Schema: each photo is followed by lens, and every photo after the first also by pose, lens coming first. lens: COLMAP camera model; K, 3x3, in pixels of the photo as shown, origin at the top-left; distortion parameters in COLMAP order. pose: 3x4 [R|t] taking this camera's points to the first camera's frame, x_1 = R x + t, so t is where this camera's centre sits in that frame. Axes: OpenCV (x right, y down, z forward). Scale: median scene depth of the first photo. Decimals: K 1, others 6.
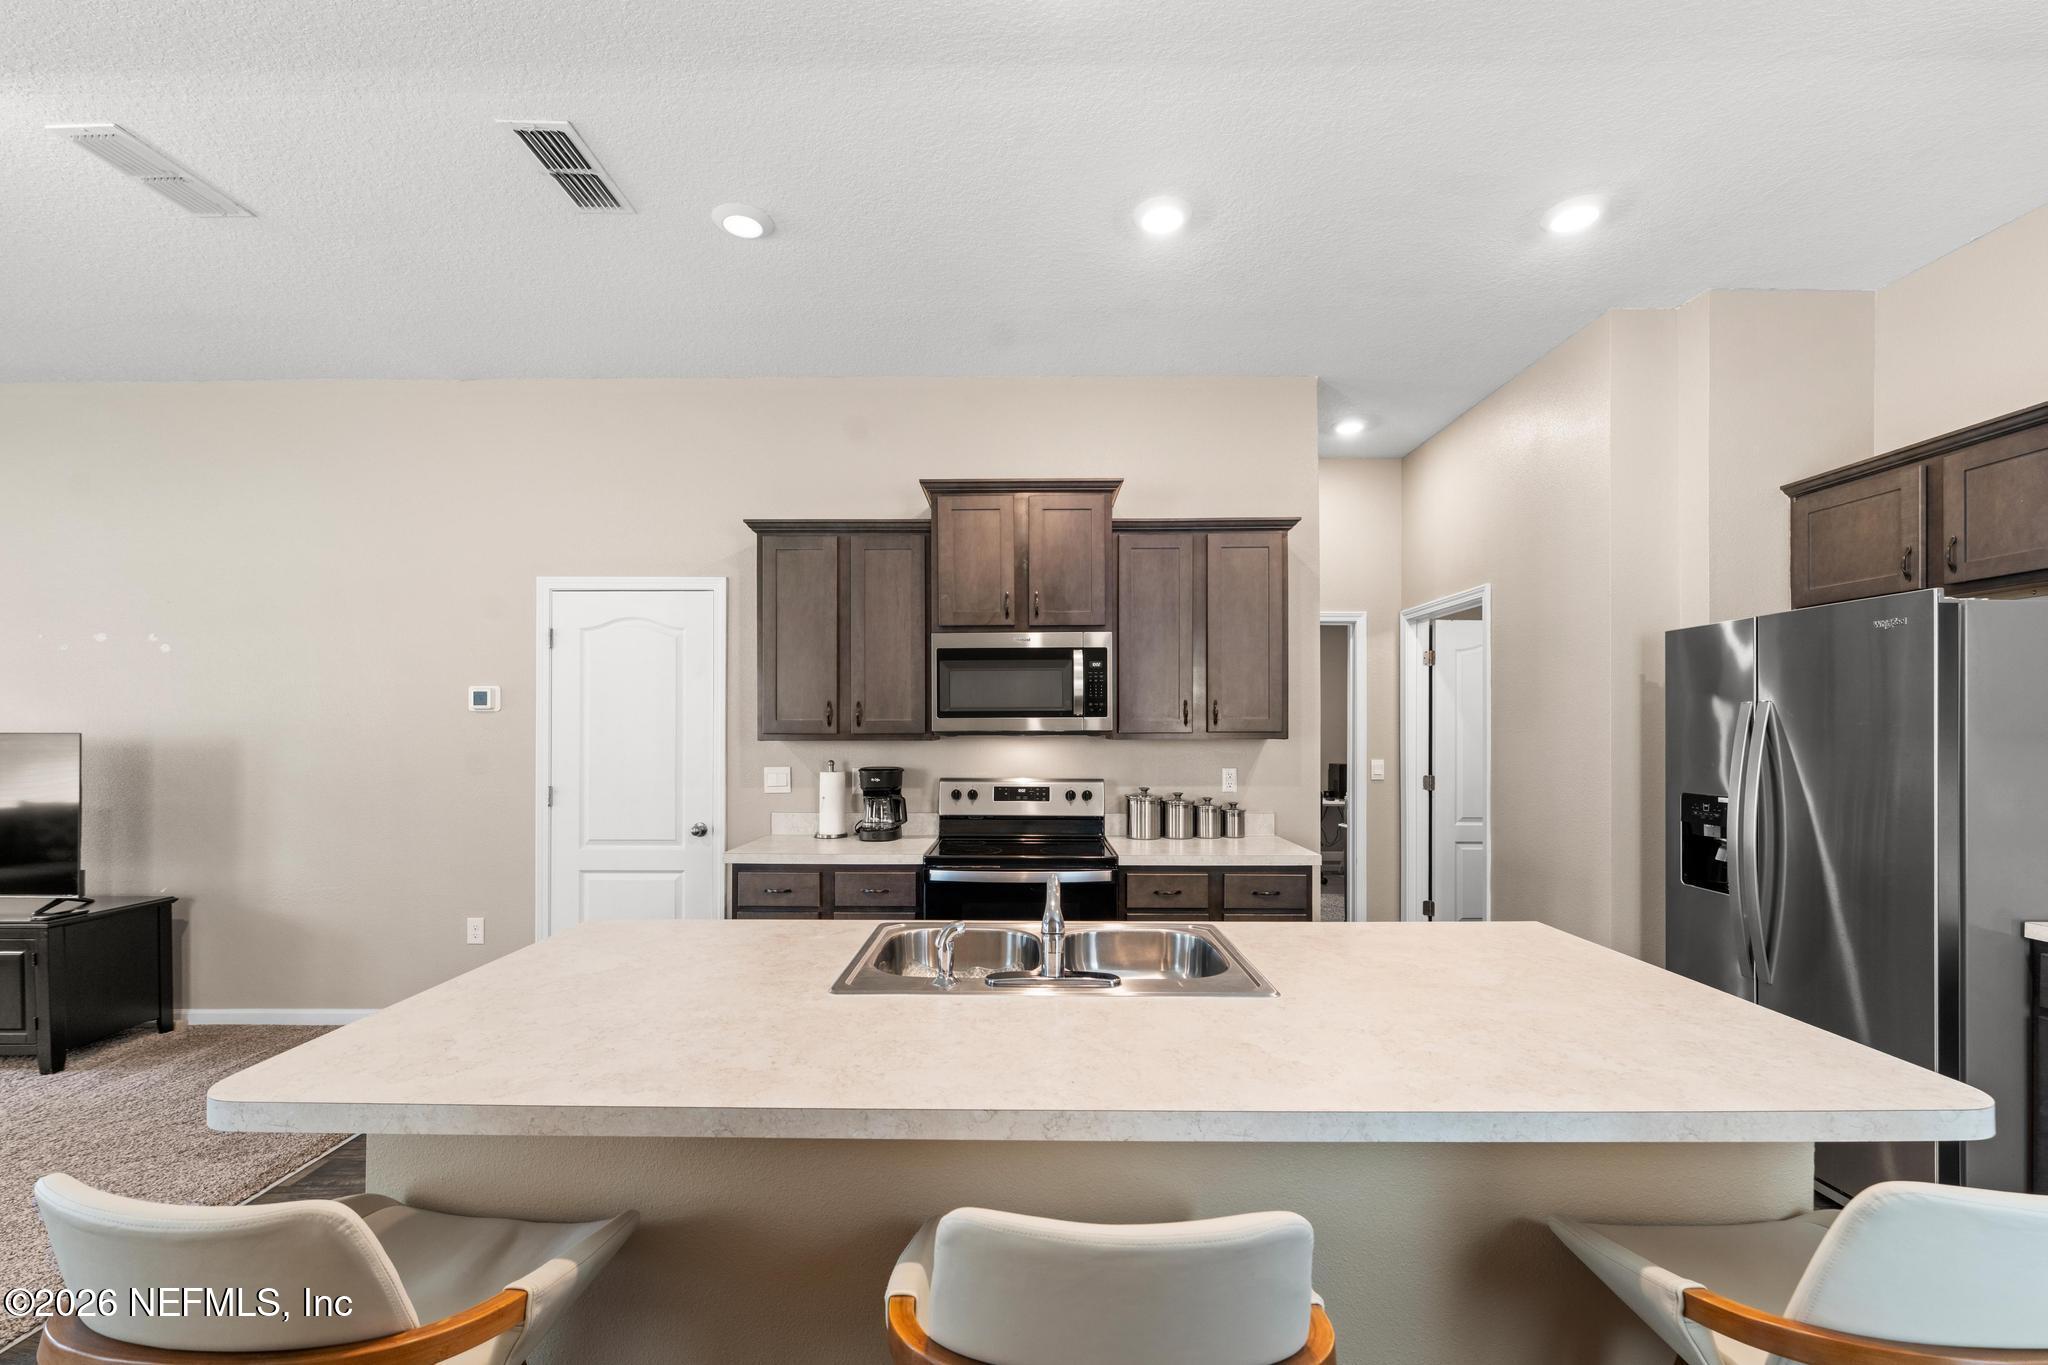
lens RADIAL K [[826.8, 0, 1016.7], [0, 826.8, 733.6], [0, 0, 1]] dist [-0.000847, -0.000425]
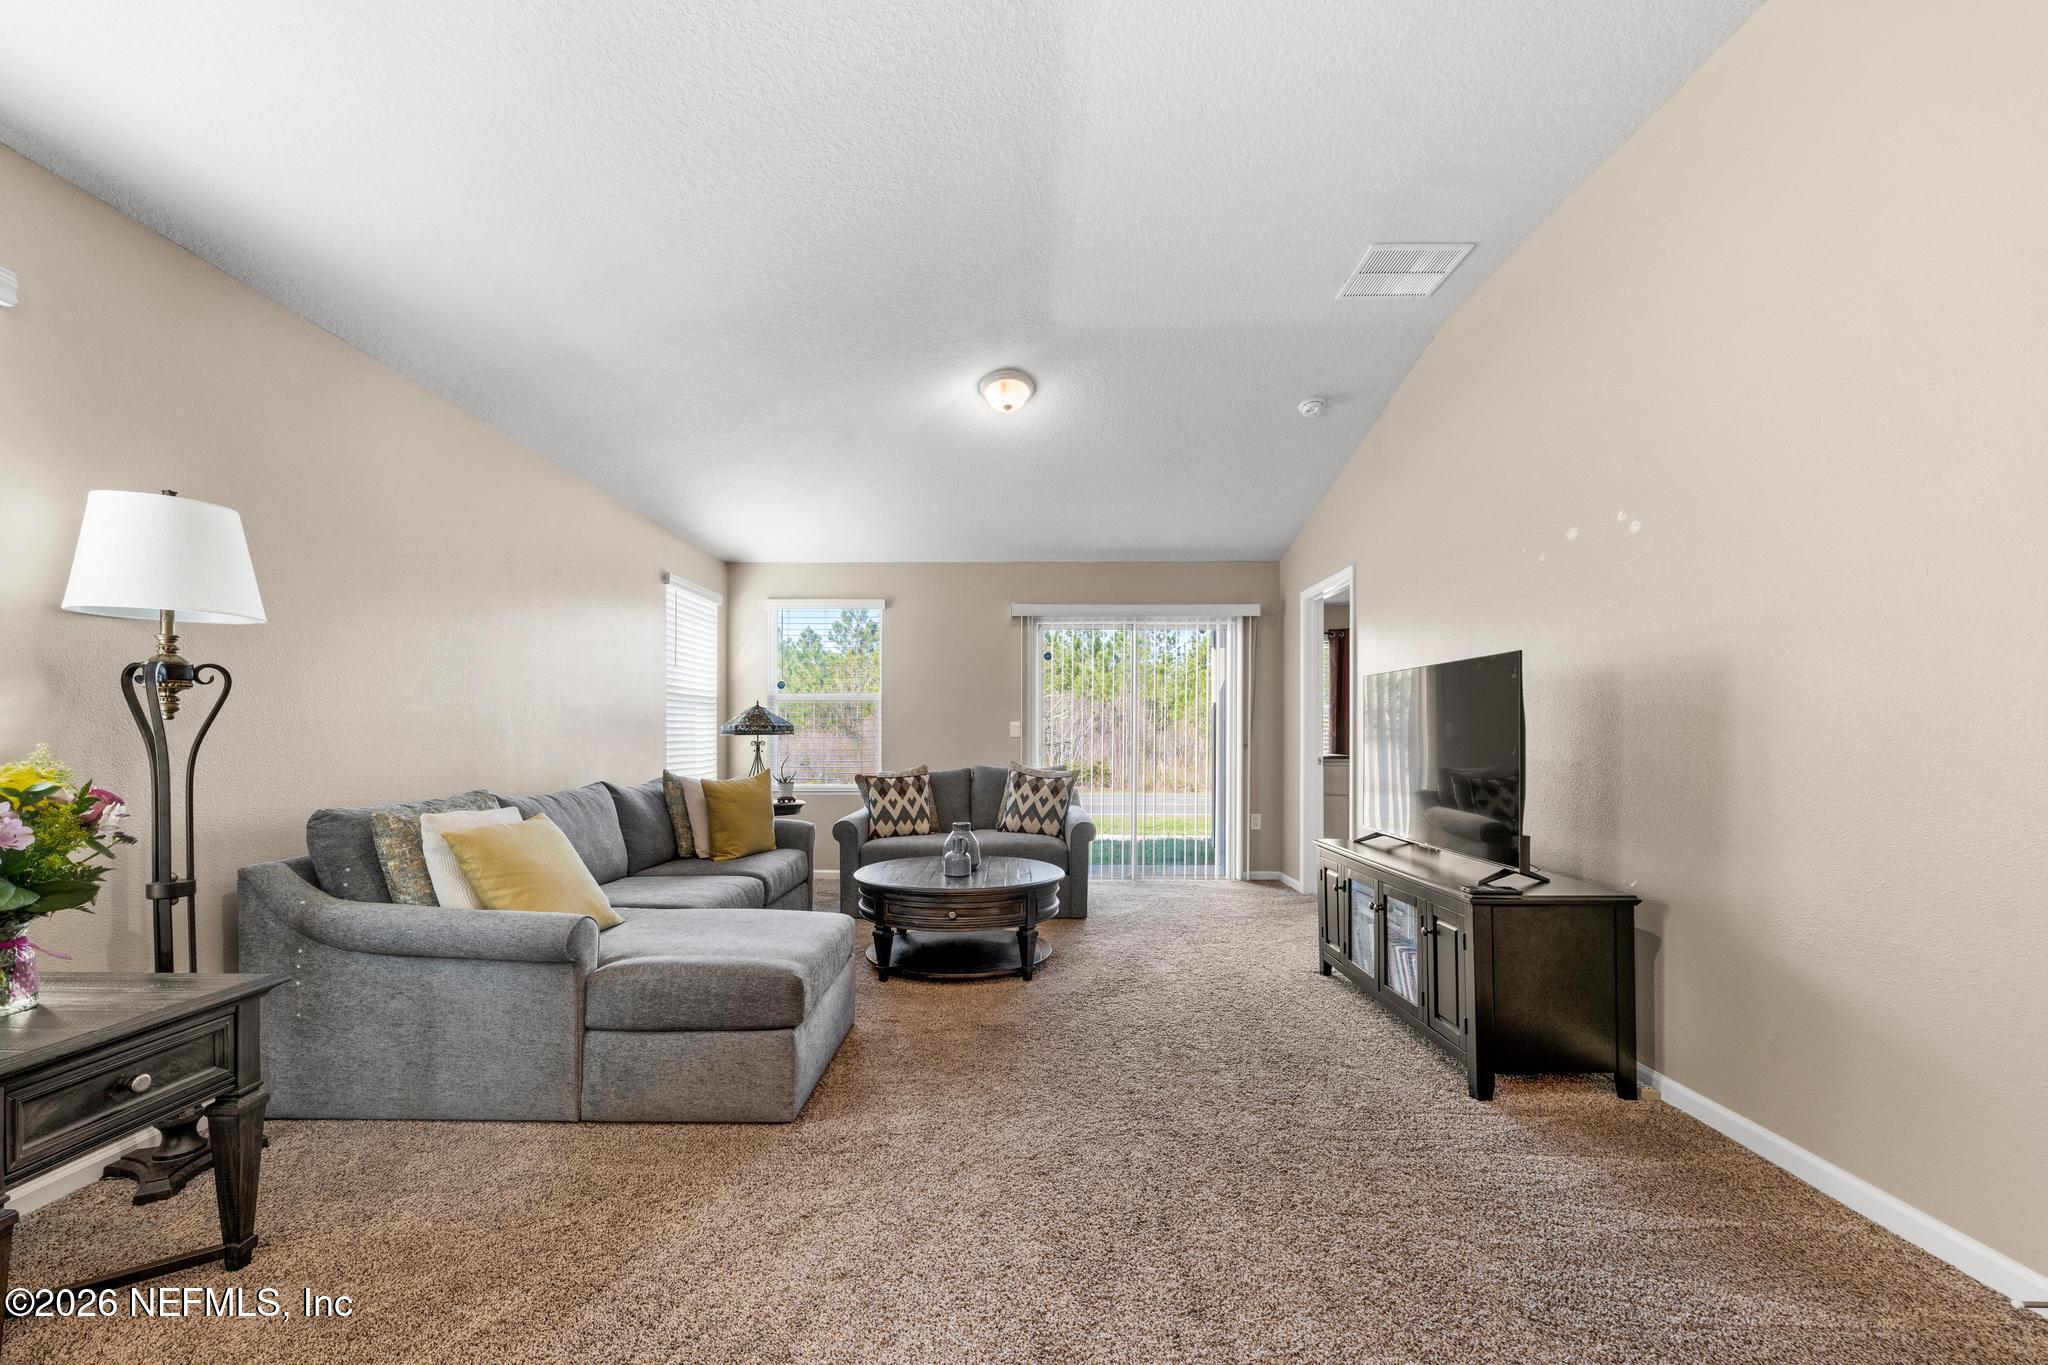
lens RADIAL K [[826.8, 0, 1016.7], [0, 826.8, 733.6], [0, 0, 1]] dist [-0.000847, -0.000425]
pose [[-0.002687, -0.003375, -0.999991, -0.373500], [-0.004420, 0.999985, -0.003363, 0.074948], [0.999987, 0.004411, -0.002702, 0.524249]]
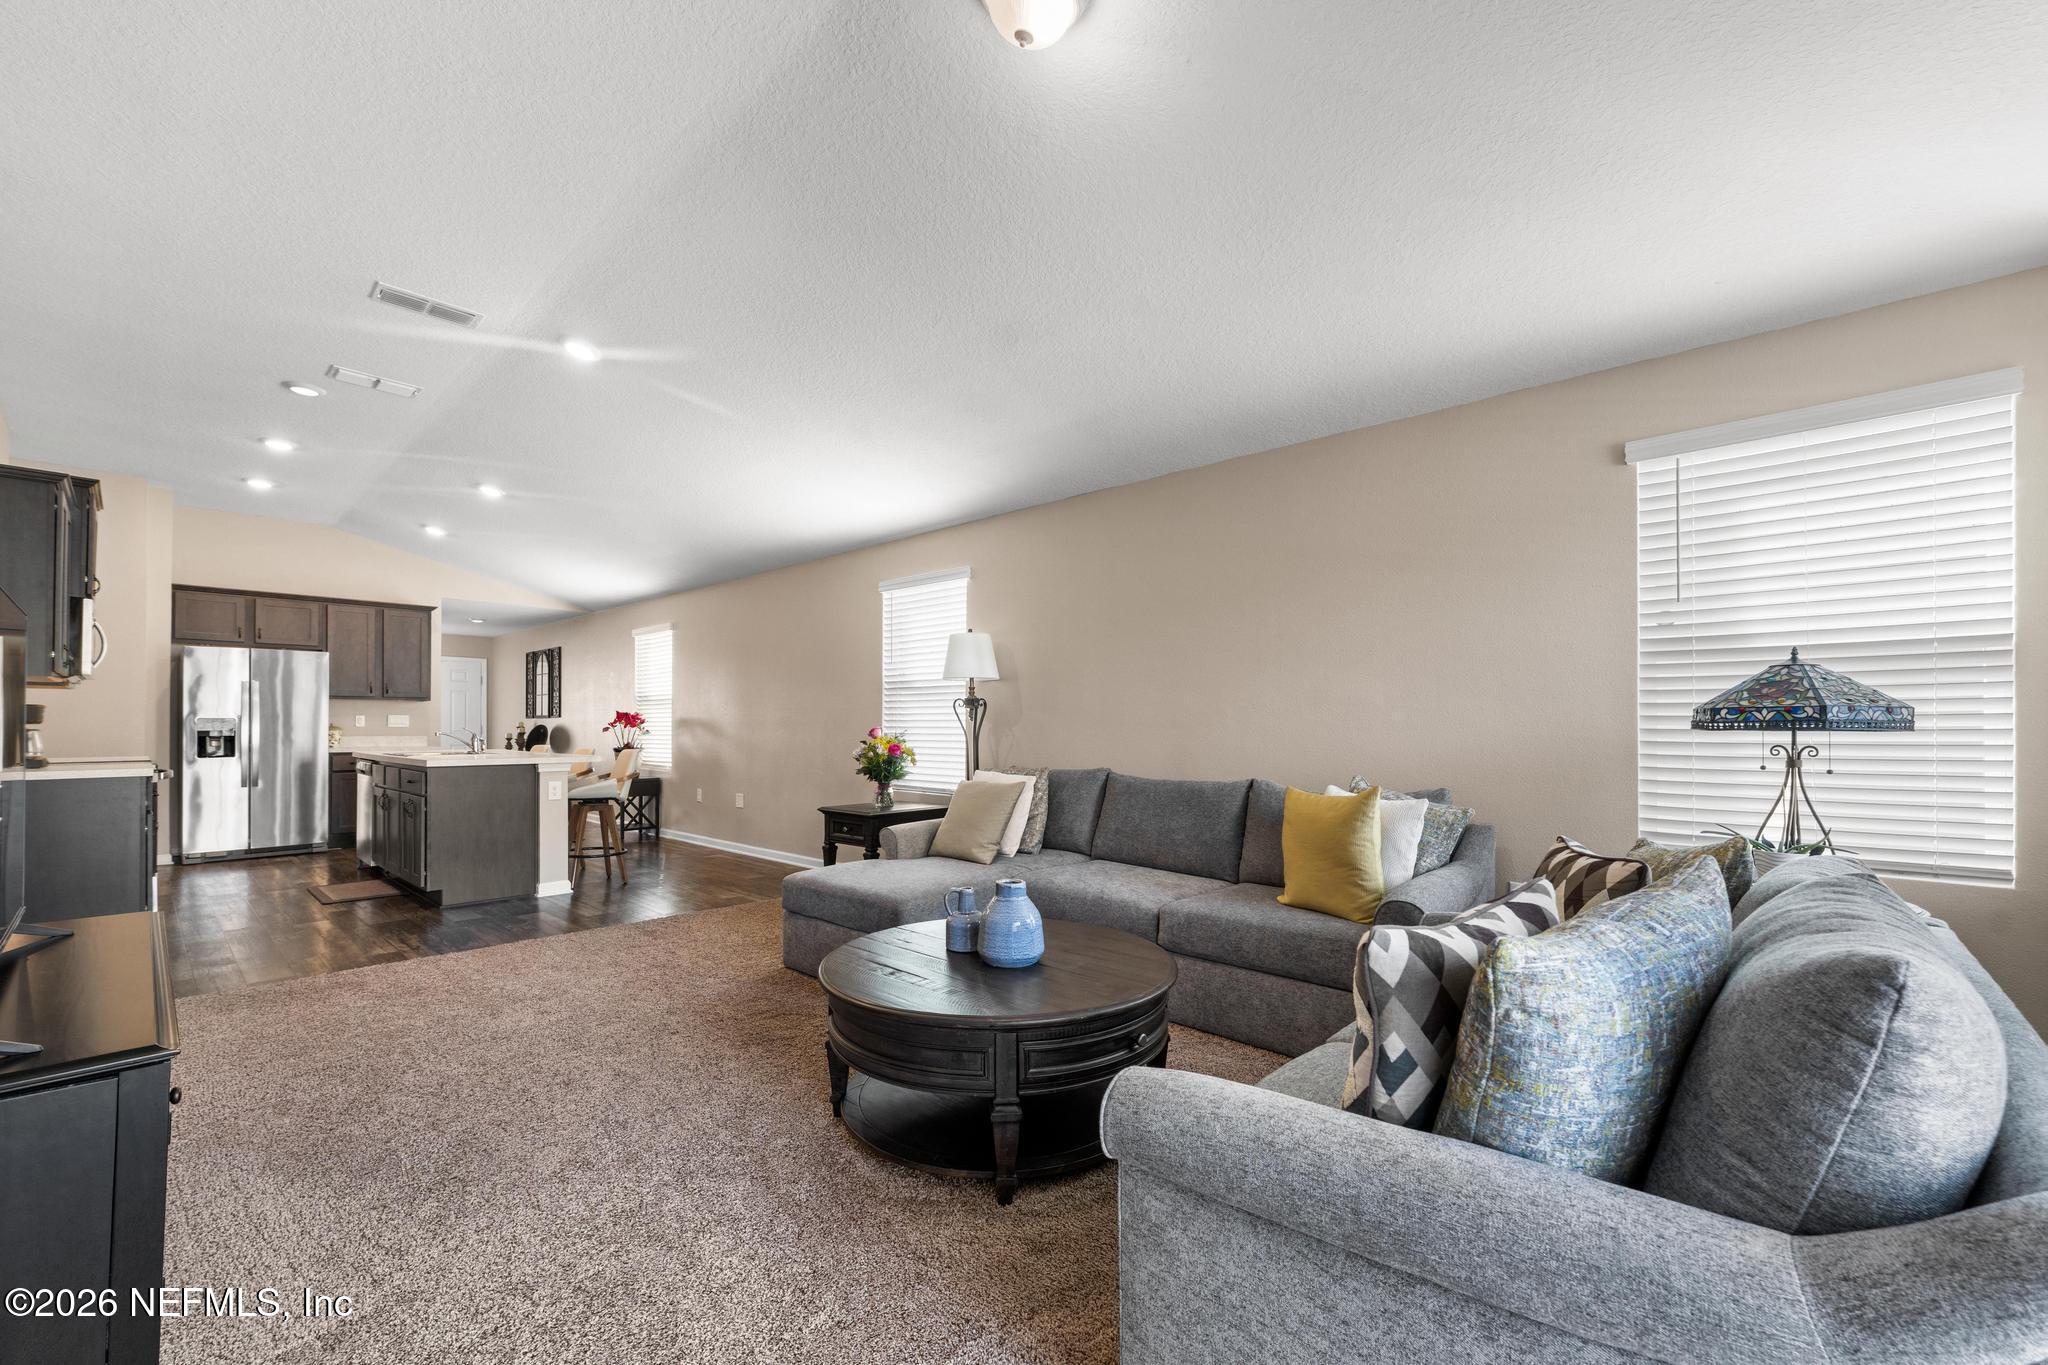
lens RADIAL K [[822.8, 0, 1021.0], [0, 822.8, 716.1], [0, 0, 1]] dist [-0.002055, -0.000228]
pose [[-0.737951, 0.005365, 0.674833, -1.896877], [0.002197, 0.999982, -0.005548, 0.065449], [-0.674851, -0.002612, -0.737950, 0.902775]]
